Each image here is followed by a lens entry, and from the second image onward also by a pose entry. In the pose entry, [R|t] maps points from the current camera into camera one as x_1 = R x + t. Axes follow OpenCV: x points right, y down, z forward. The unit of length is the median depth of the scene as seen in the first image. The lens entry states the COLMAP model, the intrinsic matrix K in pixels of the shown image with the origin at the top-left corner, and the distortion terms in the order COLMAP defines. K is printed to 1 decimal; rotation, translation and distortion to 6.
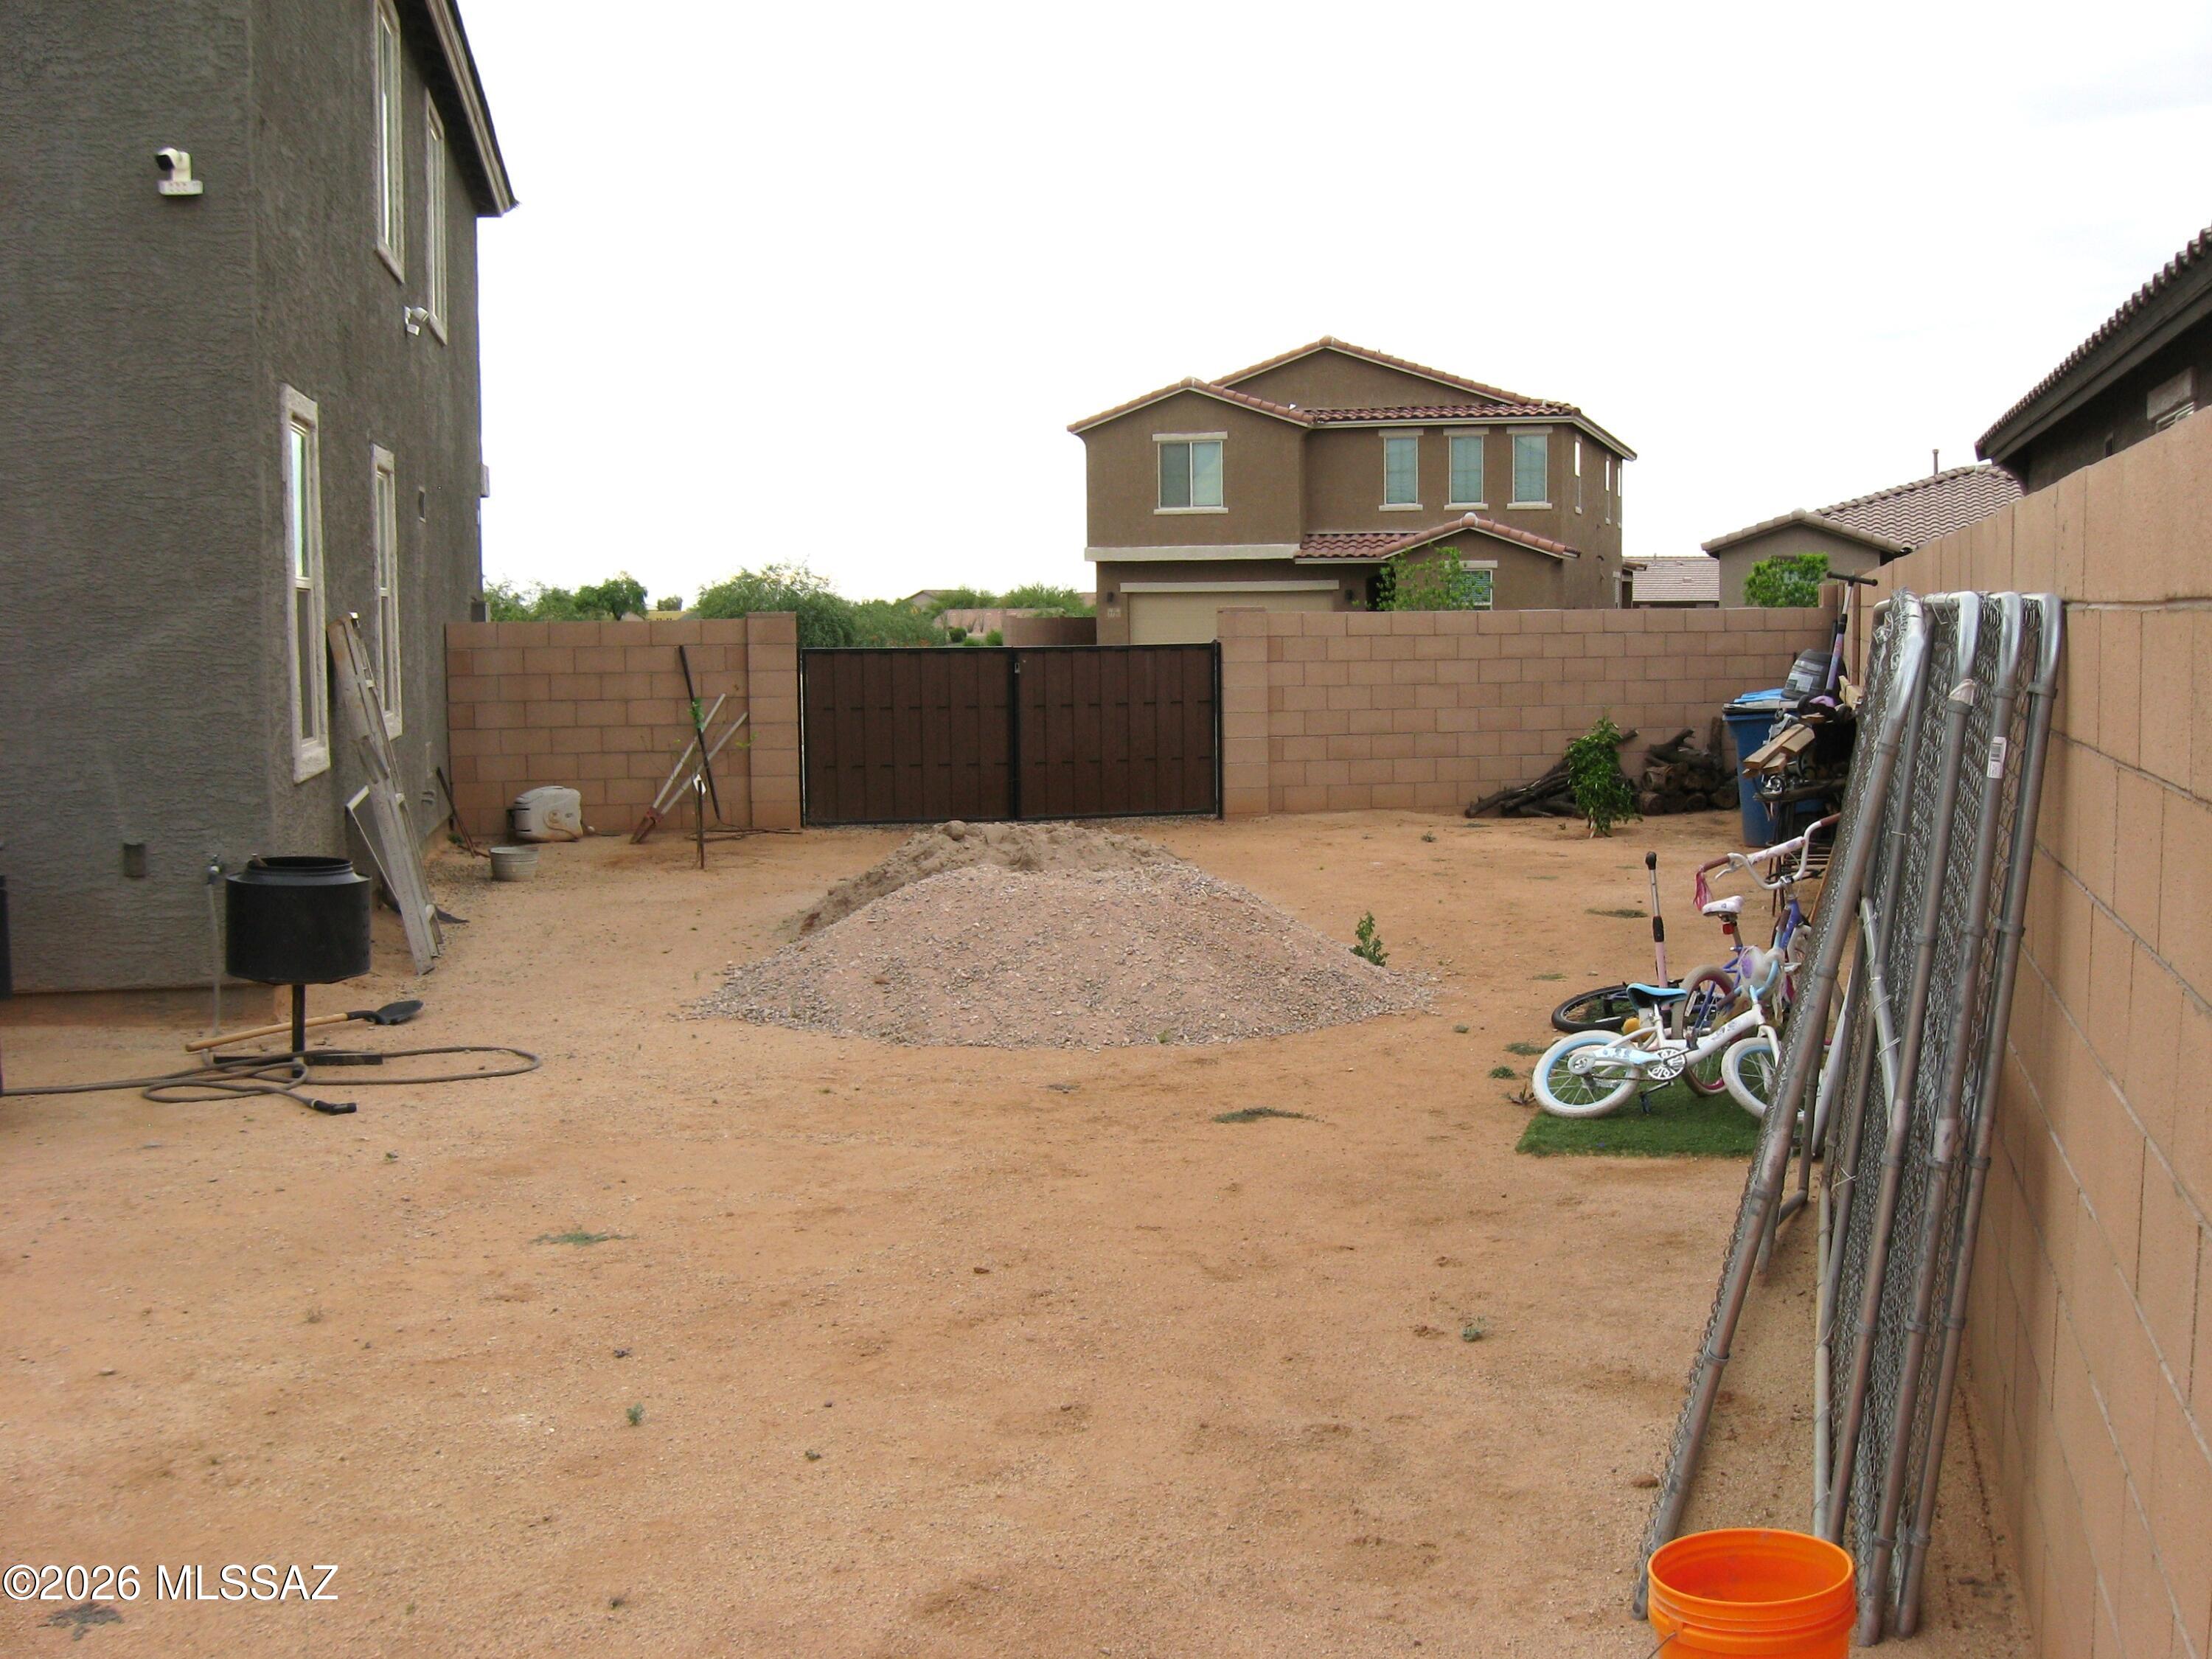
lens RADIAL K [[2326.3, 0, 1101.1], [0, 2326.3, 832.9], [0, 0, 1]] dist [-0.125909, 0.000000]
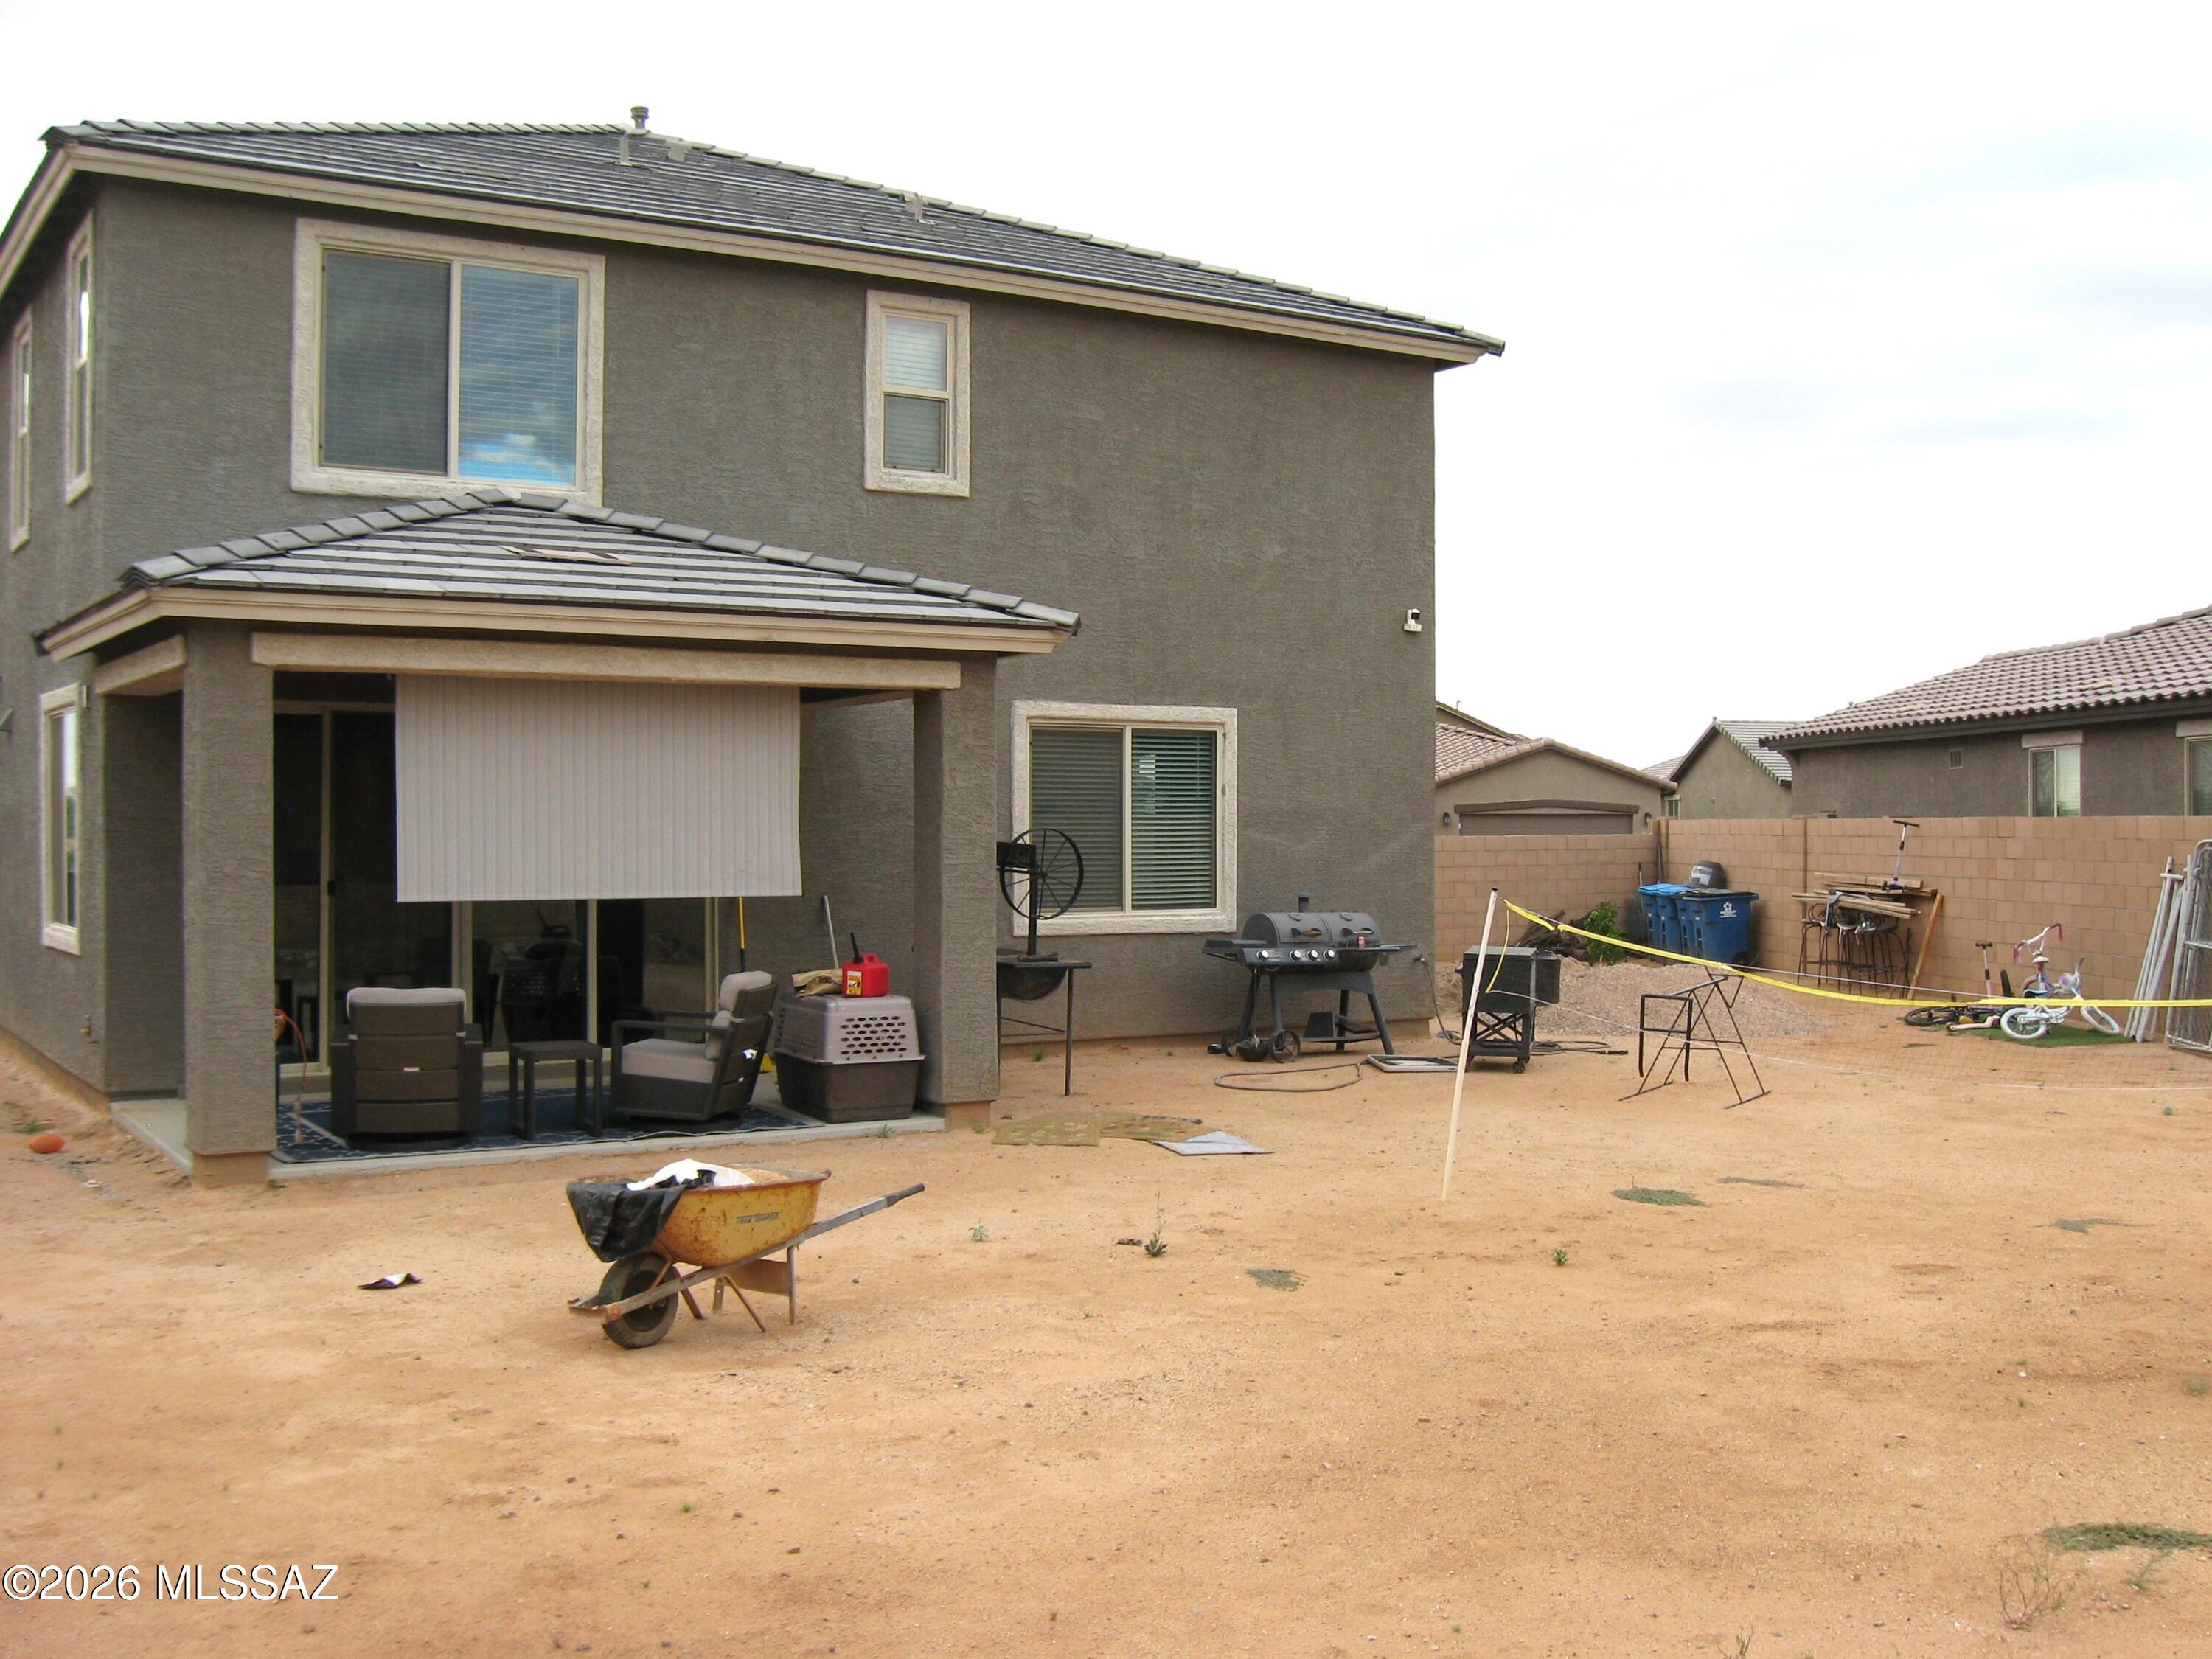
lens RADIAL K [[2326.3, 0, 1128.4], [0, 2326.3, 833.8], [0, 0, 1]] dist [-0.125909, 0.000000]
pose [[0.930921, 0.009765, 0.365091, -0.644426], [0.024195, 0.995798, -0.088328, 0.037461], [-0.364419, 0.091060, 0.926772, -0.387143]]
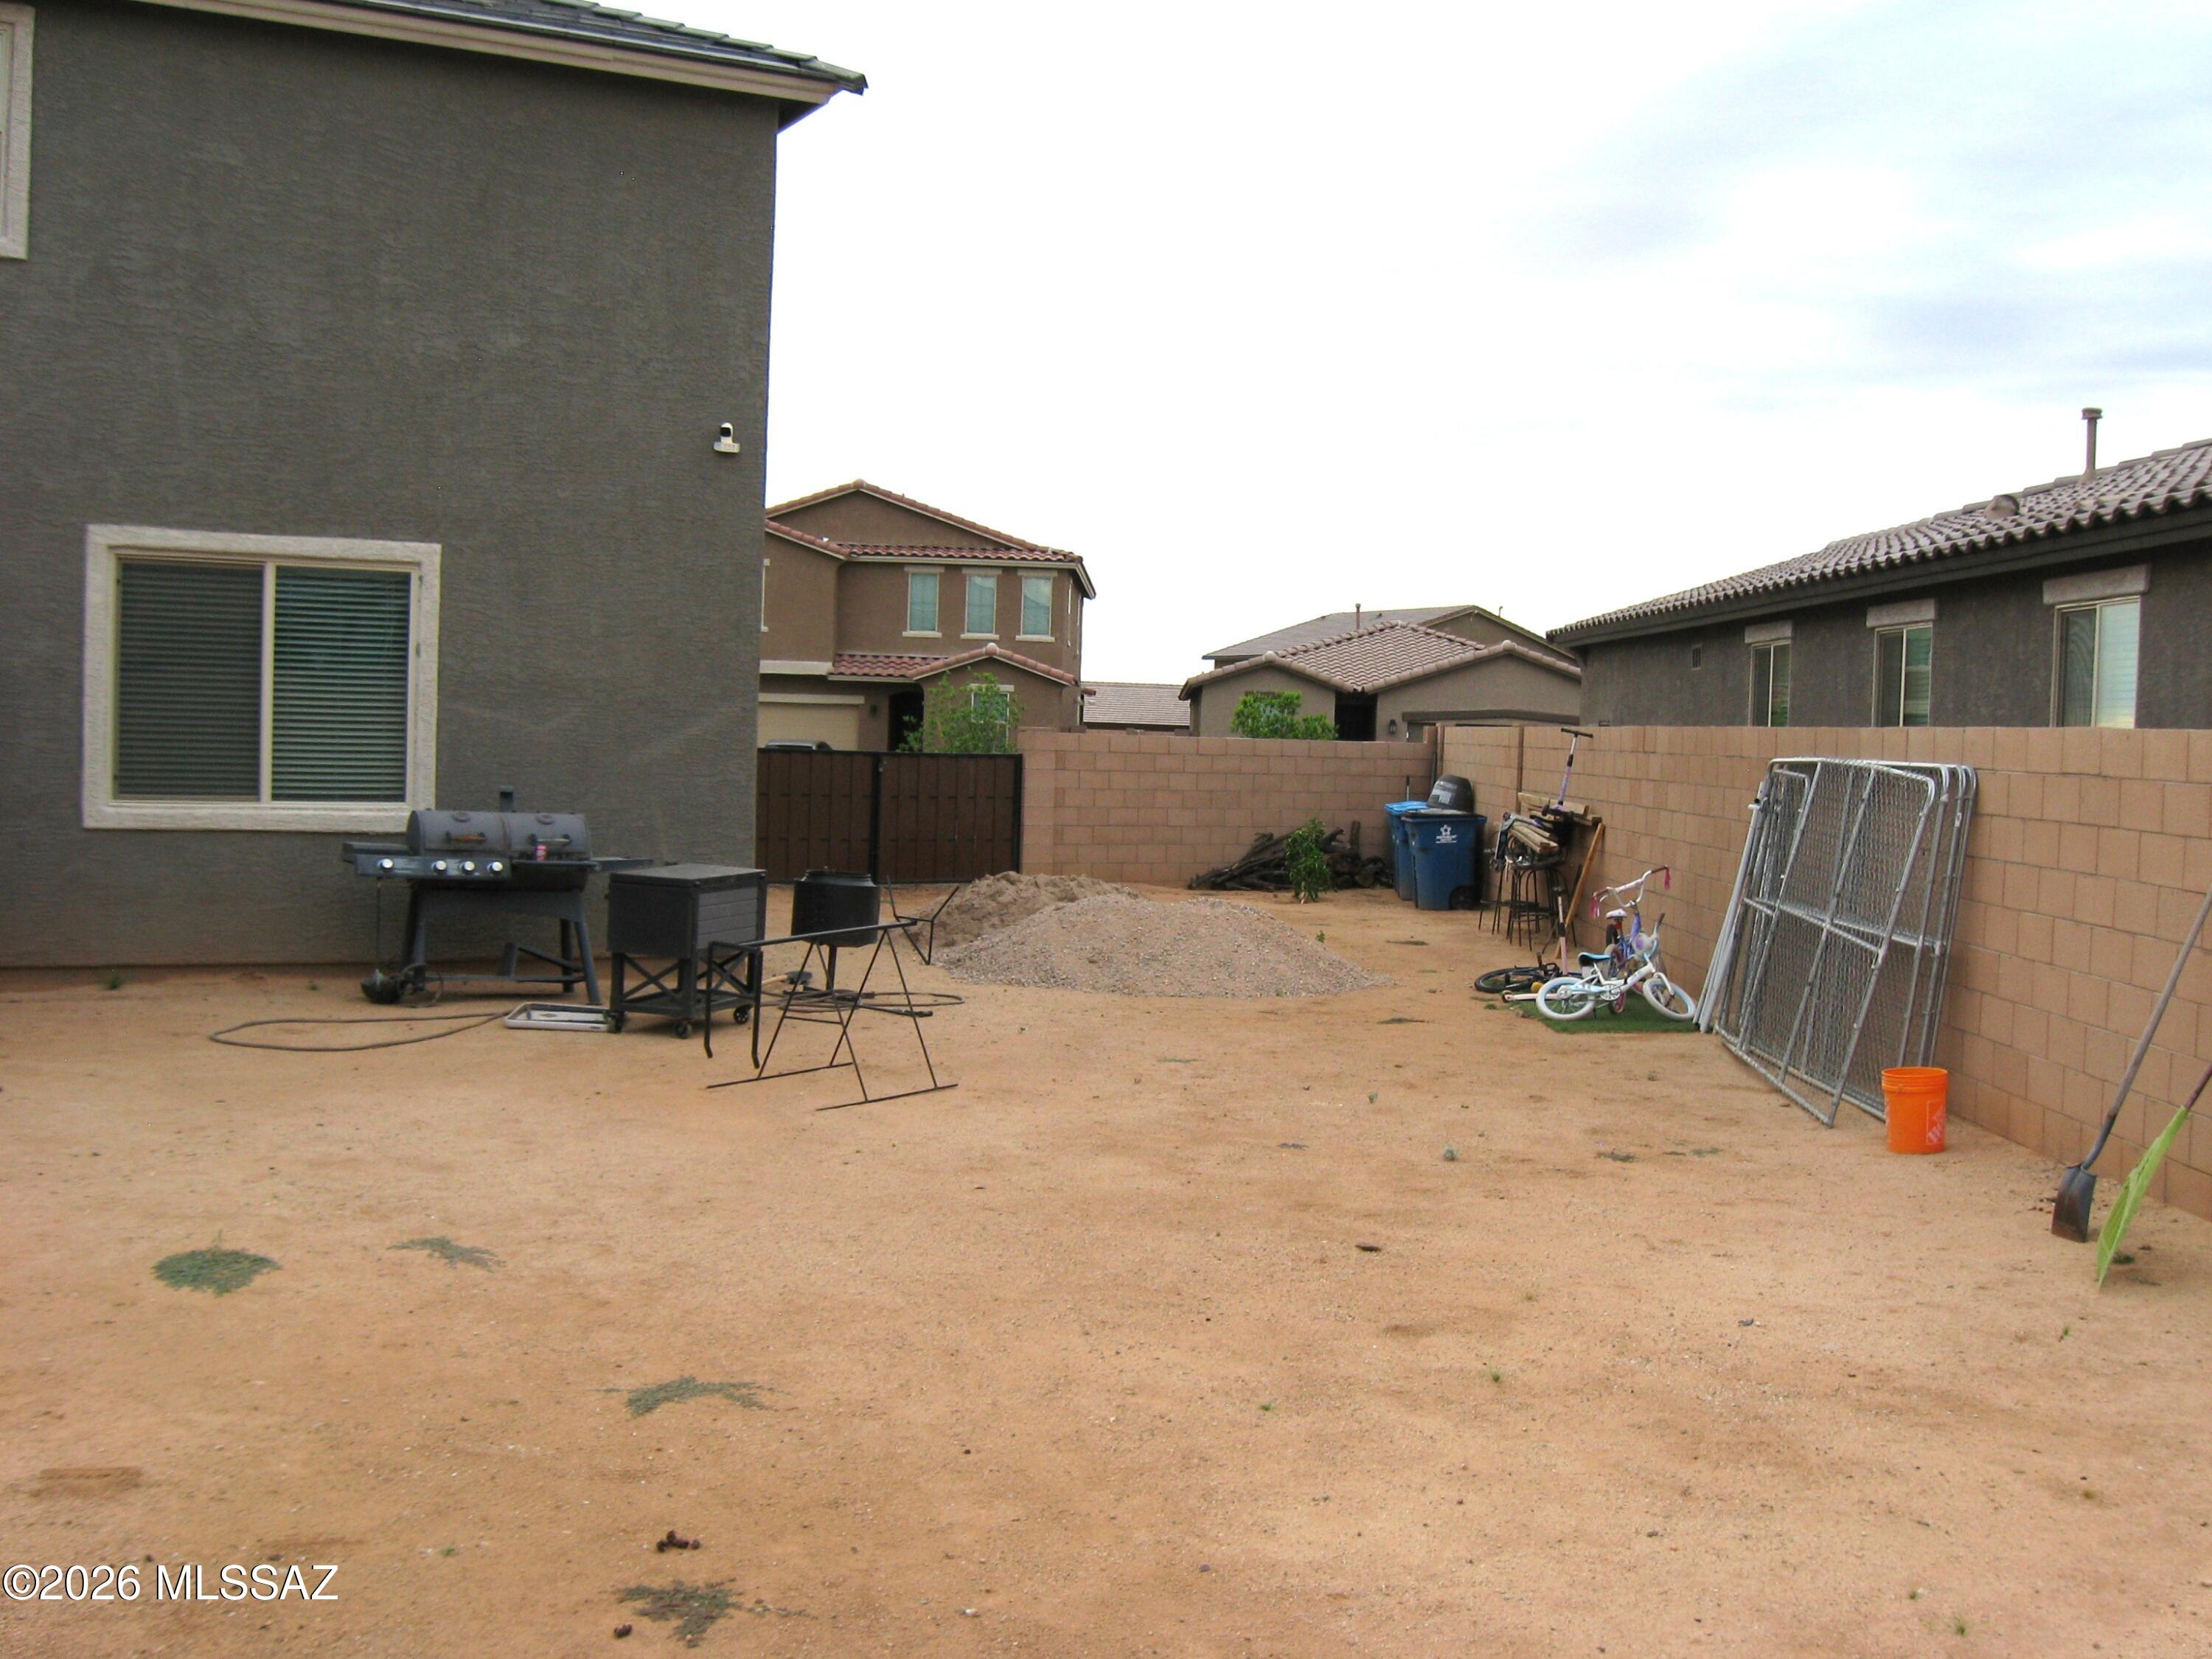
lens RADIAL K [[2326.3, 0, 1100.6], [0, 2326.3, 818.0], [0, 0, 1]] dist [-0.125909, 0.000000]
pose [[0.957551, 0.030555, 0.286638, -0.278319], [-0.015432, 0.998374, -0.054872, 0.026569], [-0.287849, 0.048119, 0.956466, -0.279066]]
